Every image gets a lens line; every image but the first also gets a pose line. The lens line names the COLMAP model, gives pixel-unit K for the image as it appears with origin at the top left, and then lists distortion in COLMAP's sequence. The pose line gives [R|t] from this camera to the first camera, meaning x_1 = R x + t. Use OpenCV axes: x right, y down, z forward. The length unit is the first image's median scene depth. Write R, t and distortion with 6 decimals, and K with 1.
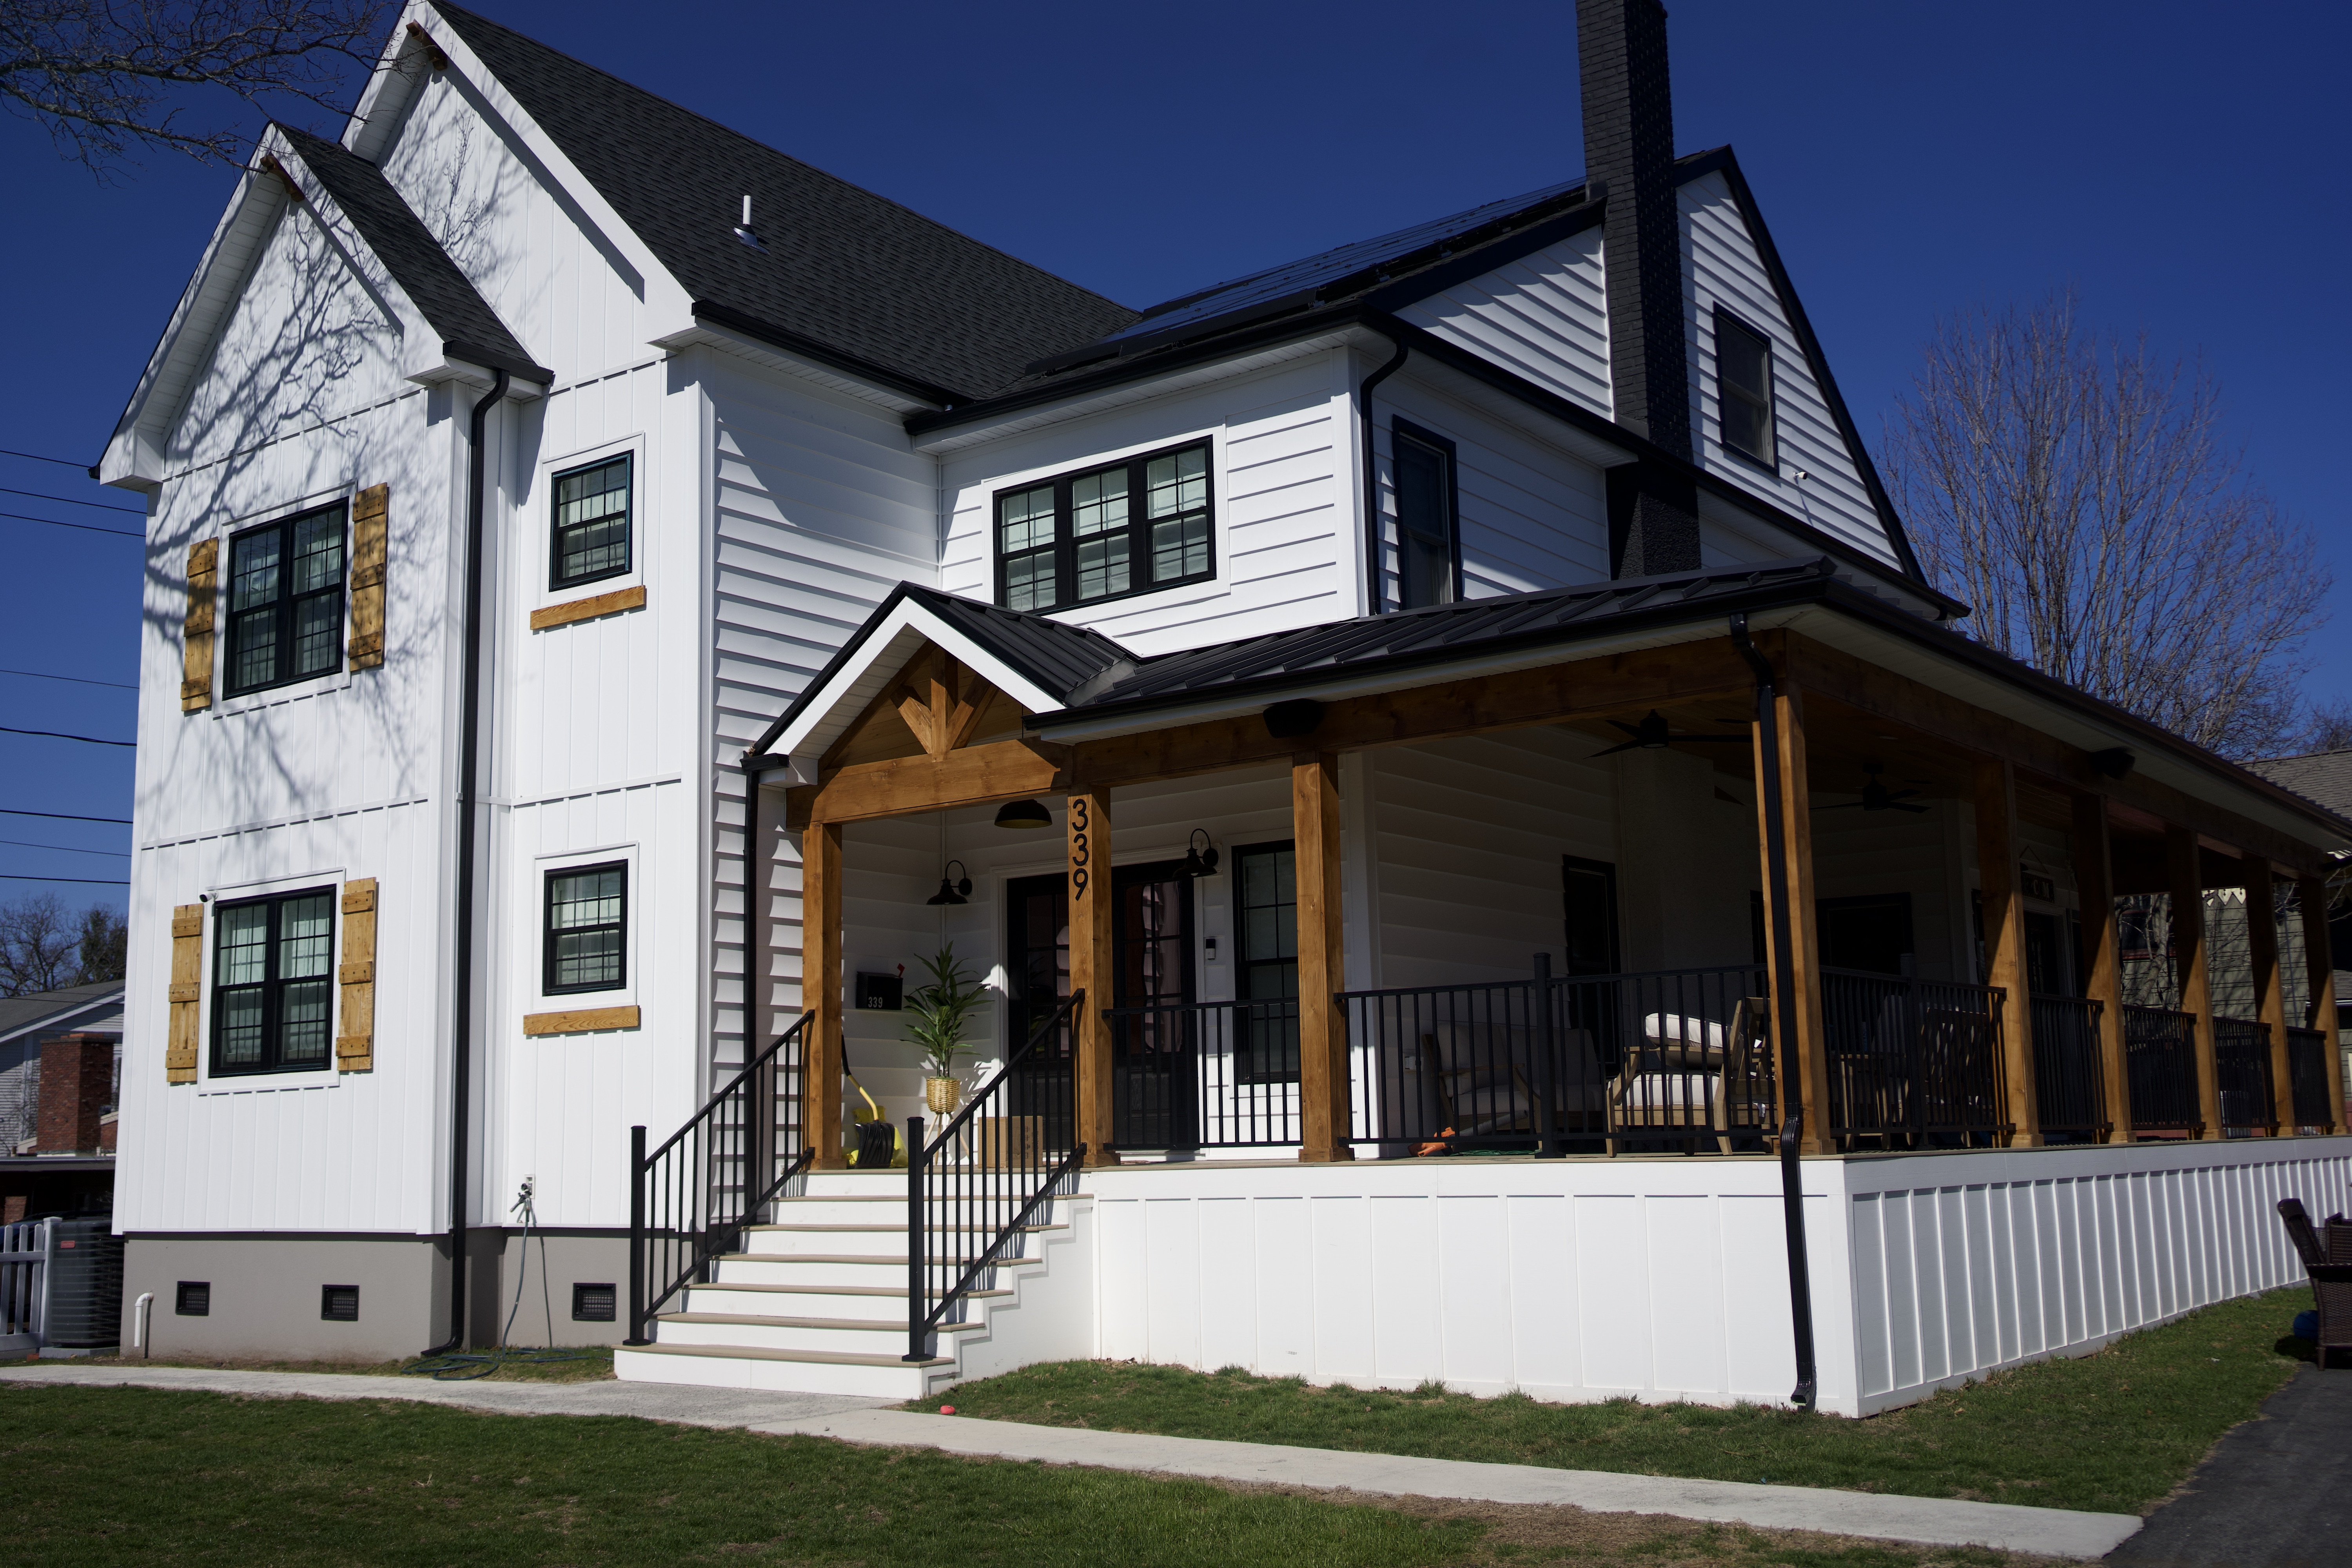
lens RADIAL K [[2353.0, 0, 1176.5], [0, 2353.0, 795.7], [0, 0, 1]] dist [0.011039, 0.000000]
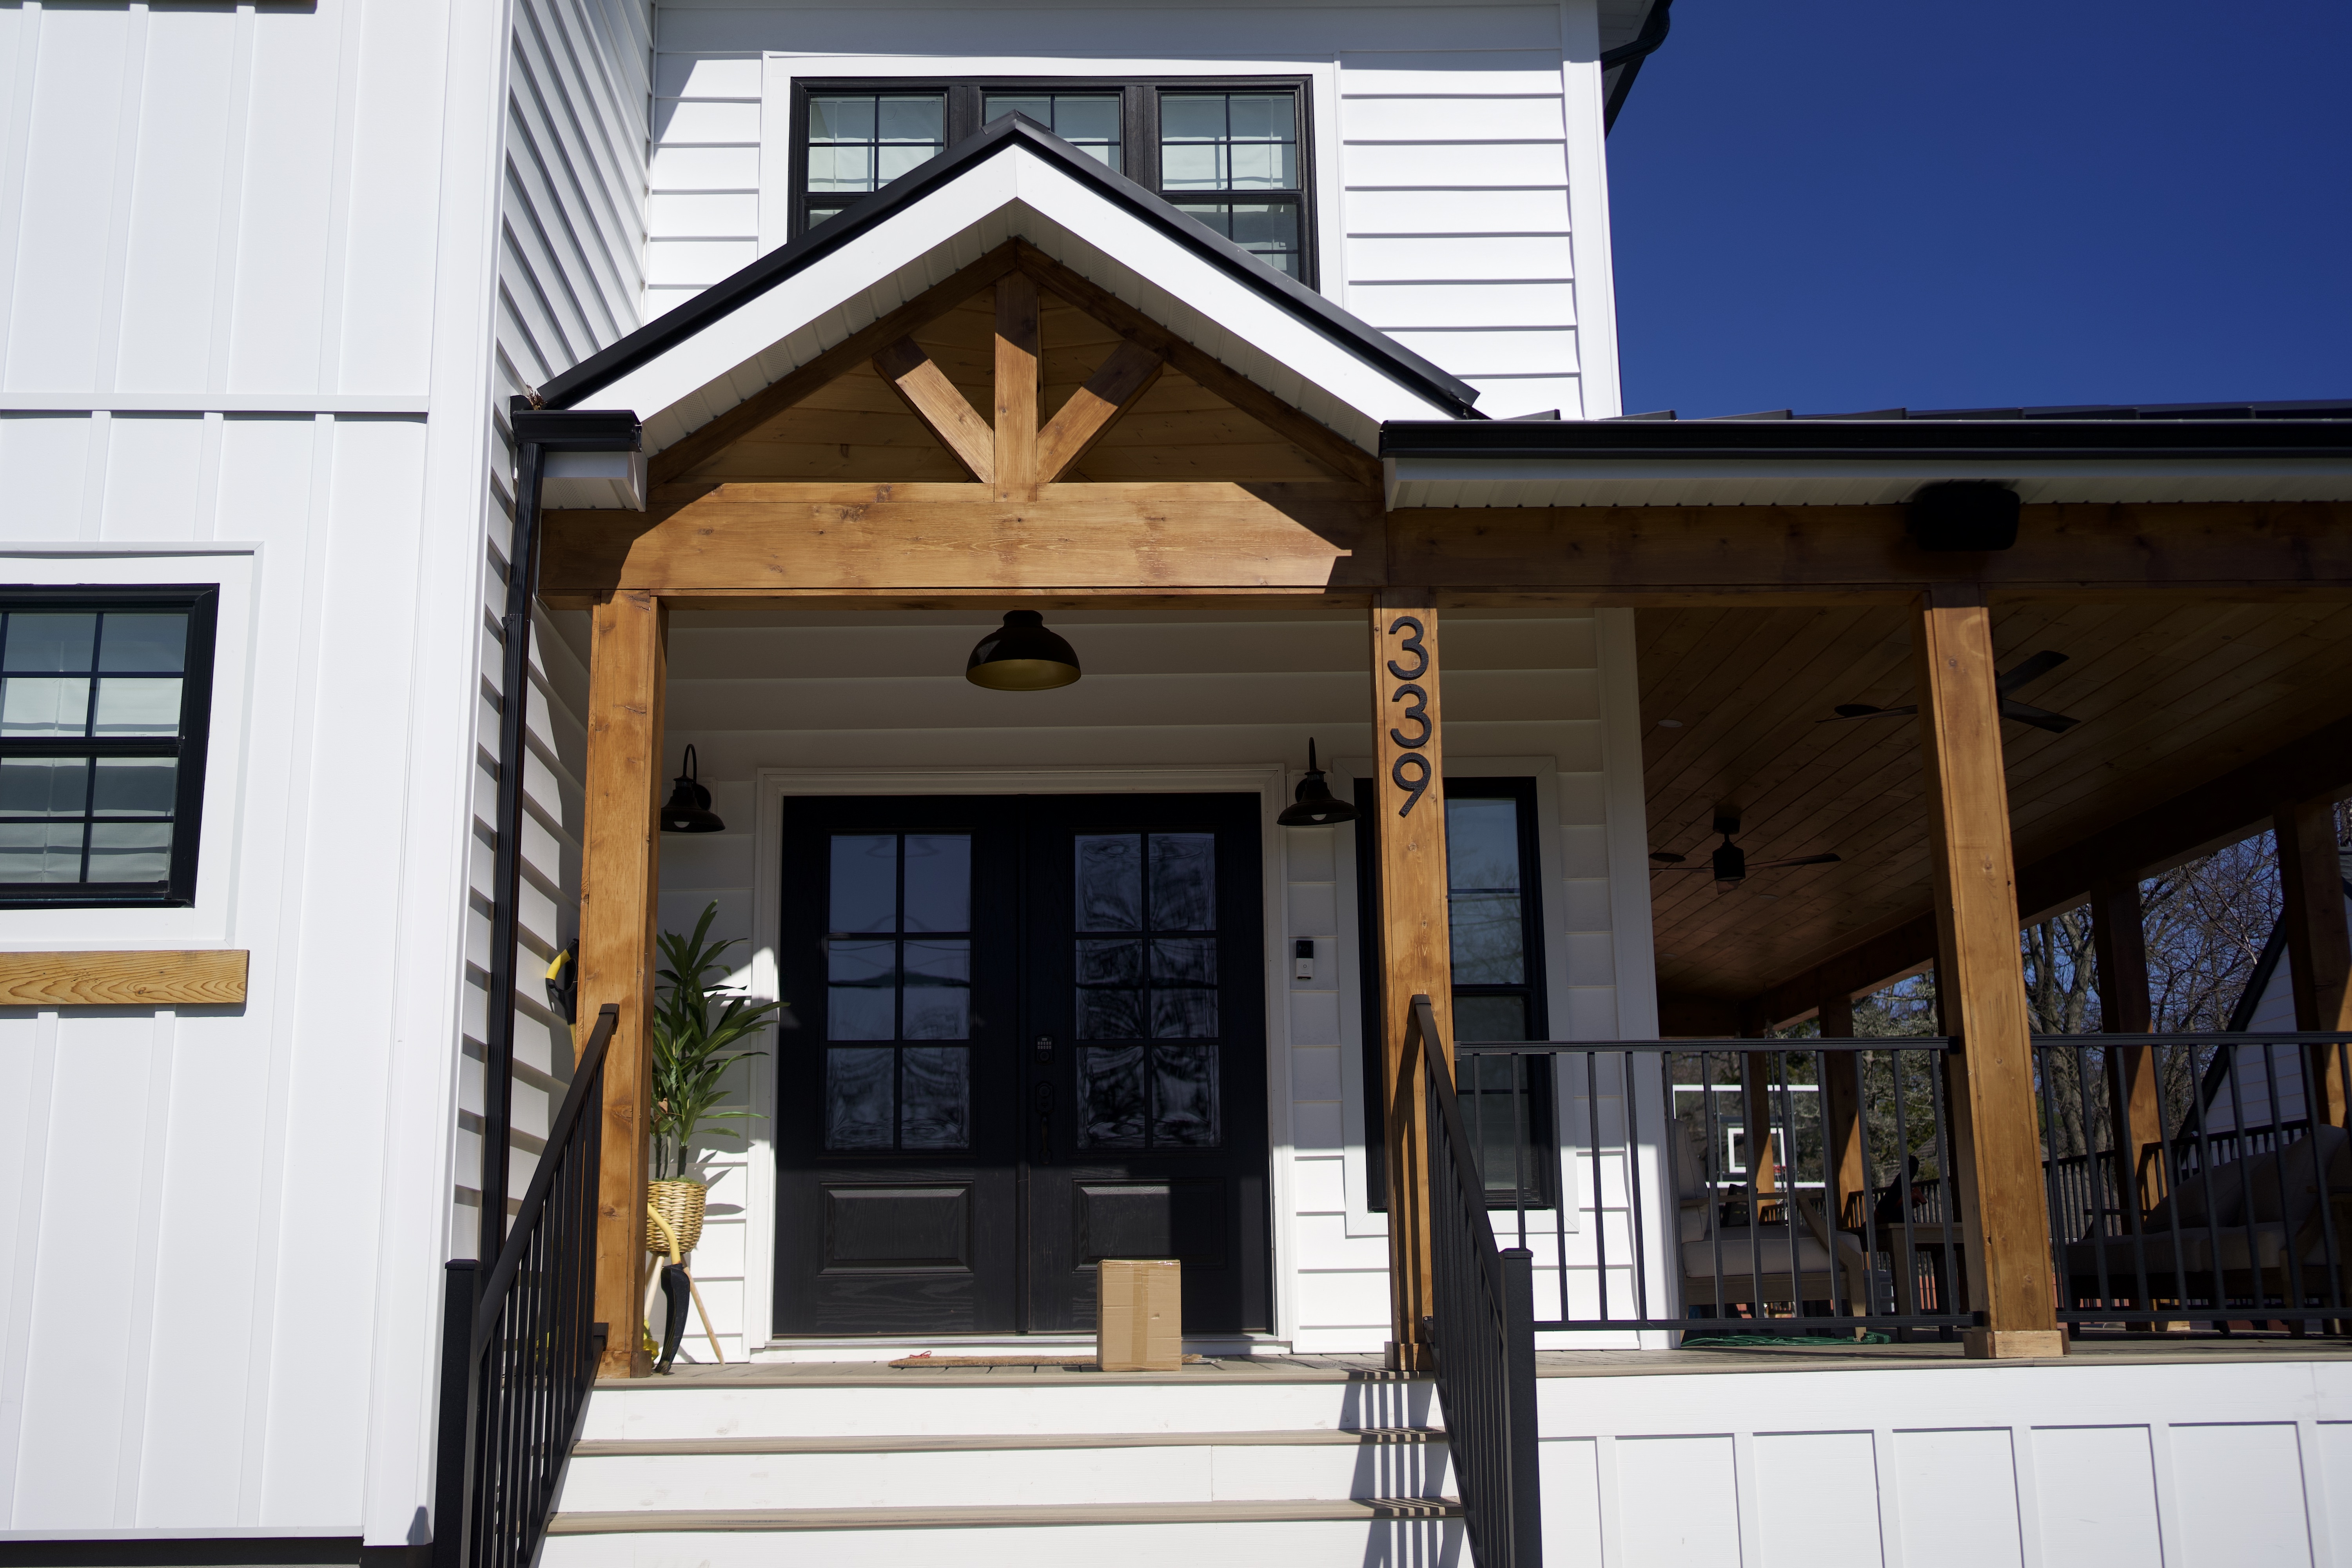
lens RADIAL K [[2353.0, 0, 1175.1], [0, 2353.0, 769.7], [0, 0, 1]] dist [0.011039, 0.000000]
pose [[0.769595, 0.152054, 0.620164, -0.362271], [-0.097537, 0.987829, -0.121160, 0.093205], [-0.631039, 0.032755, 0.775060, 0.611670]]
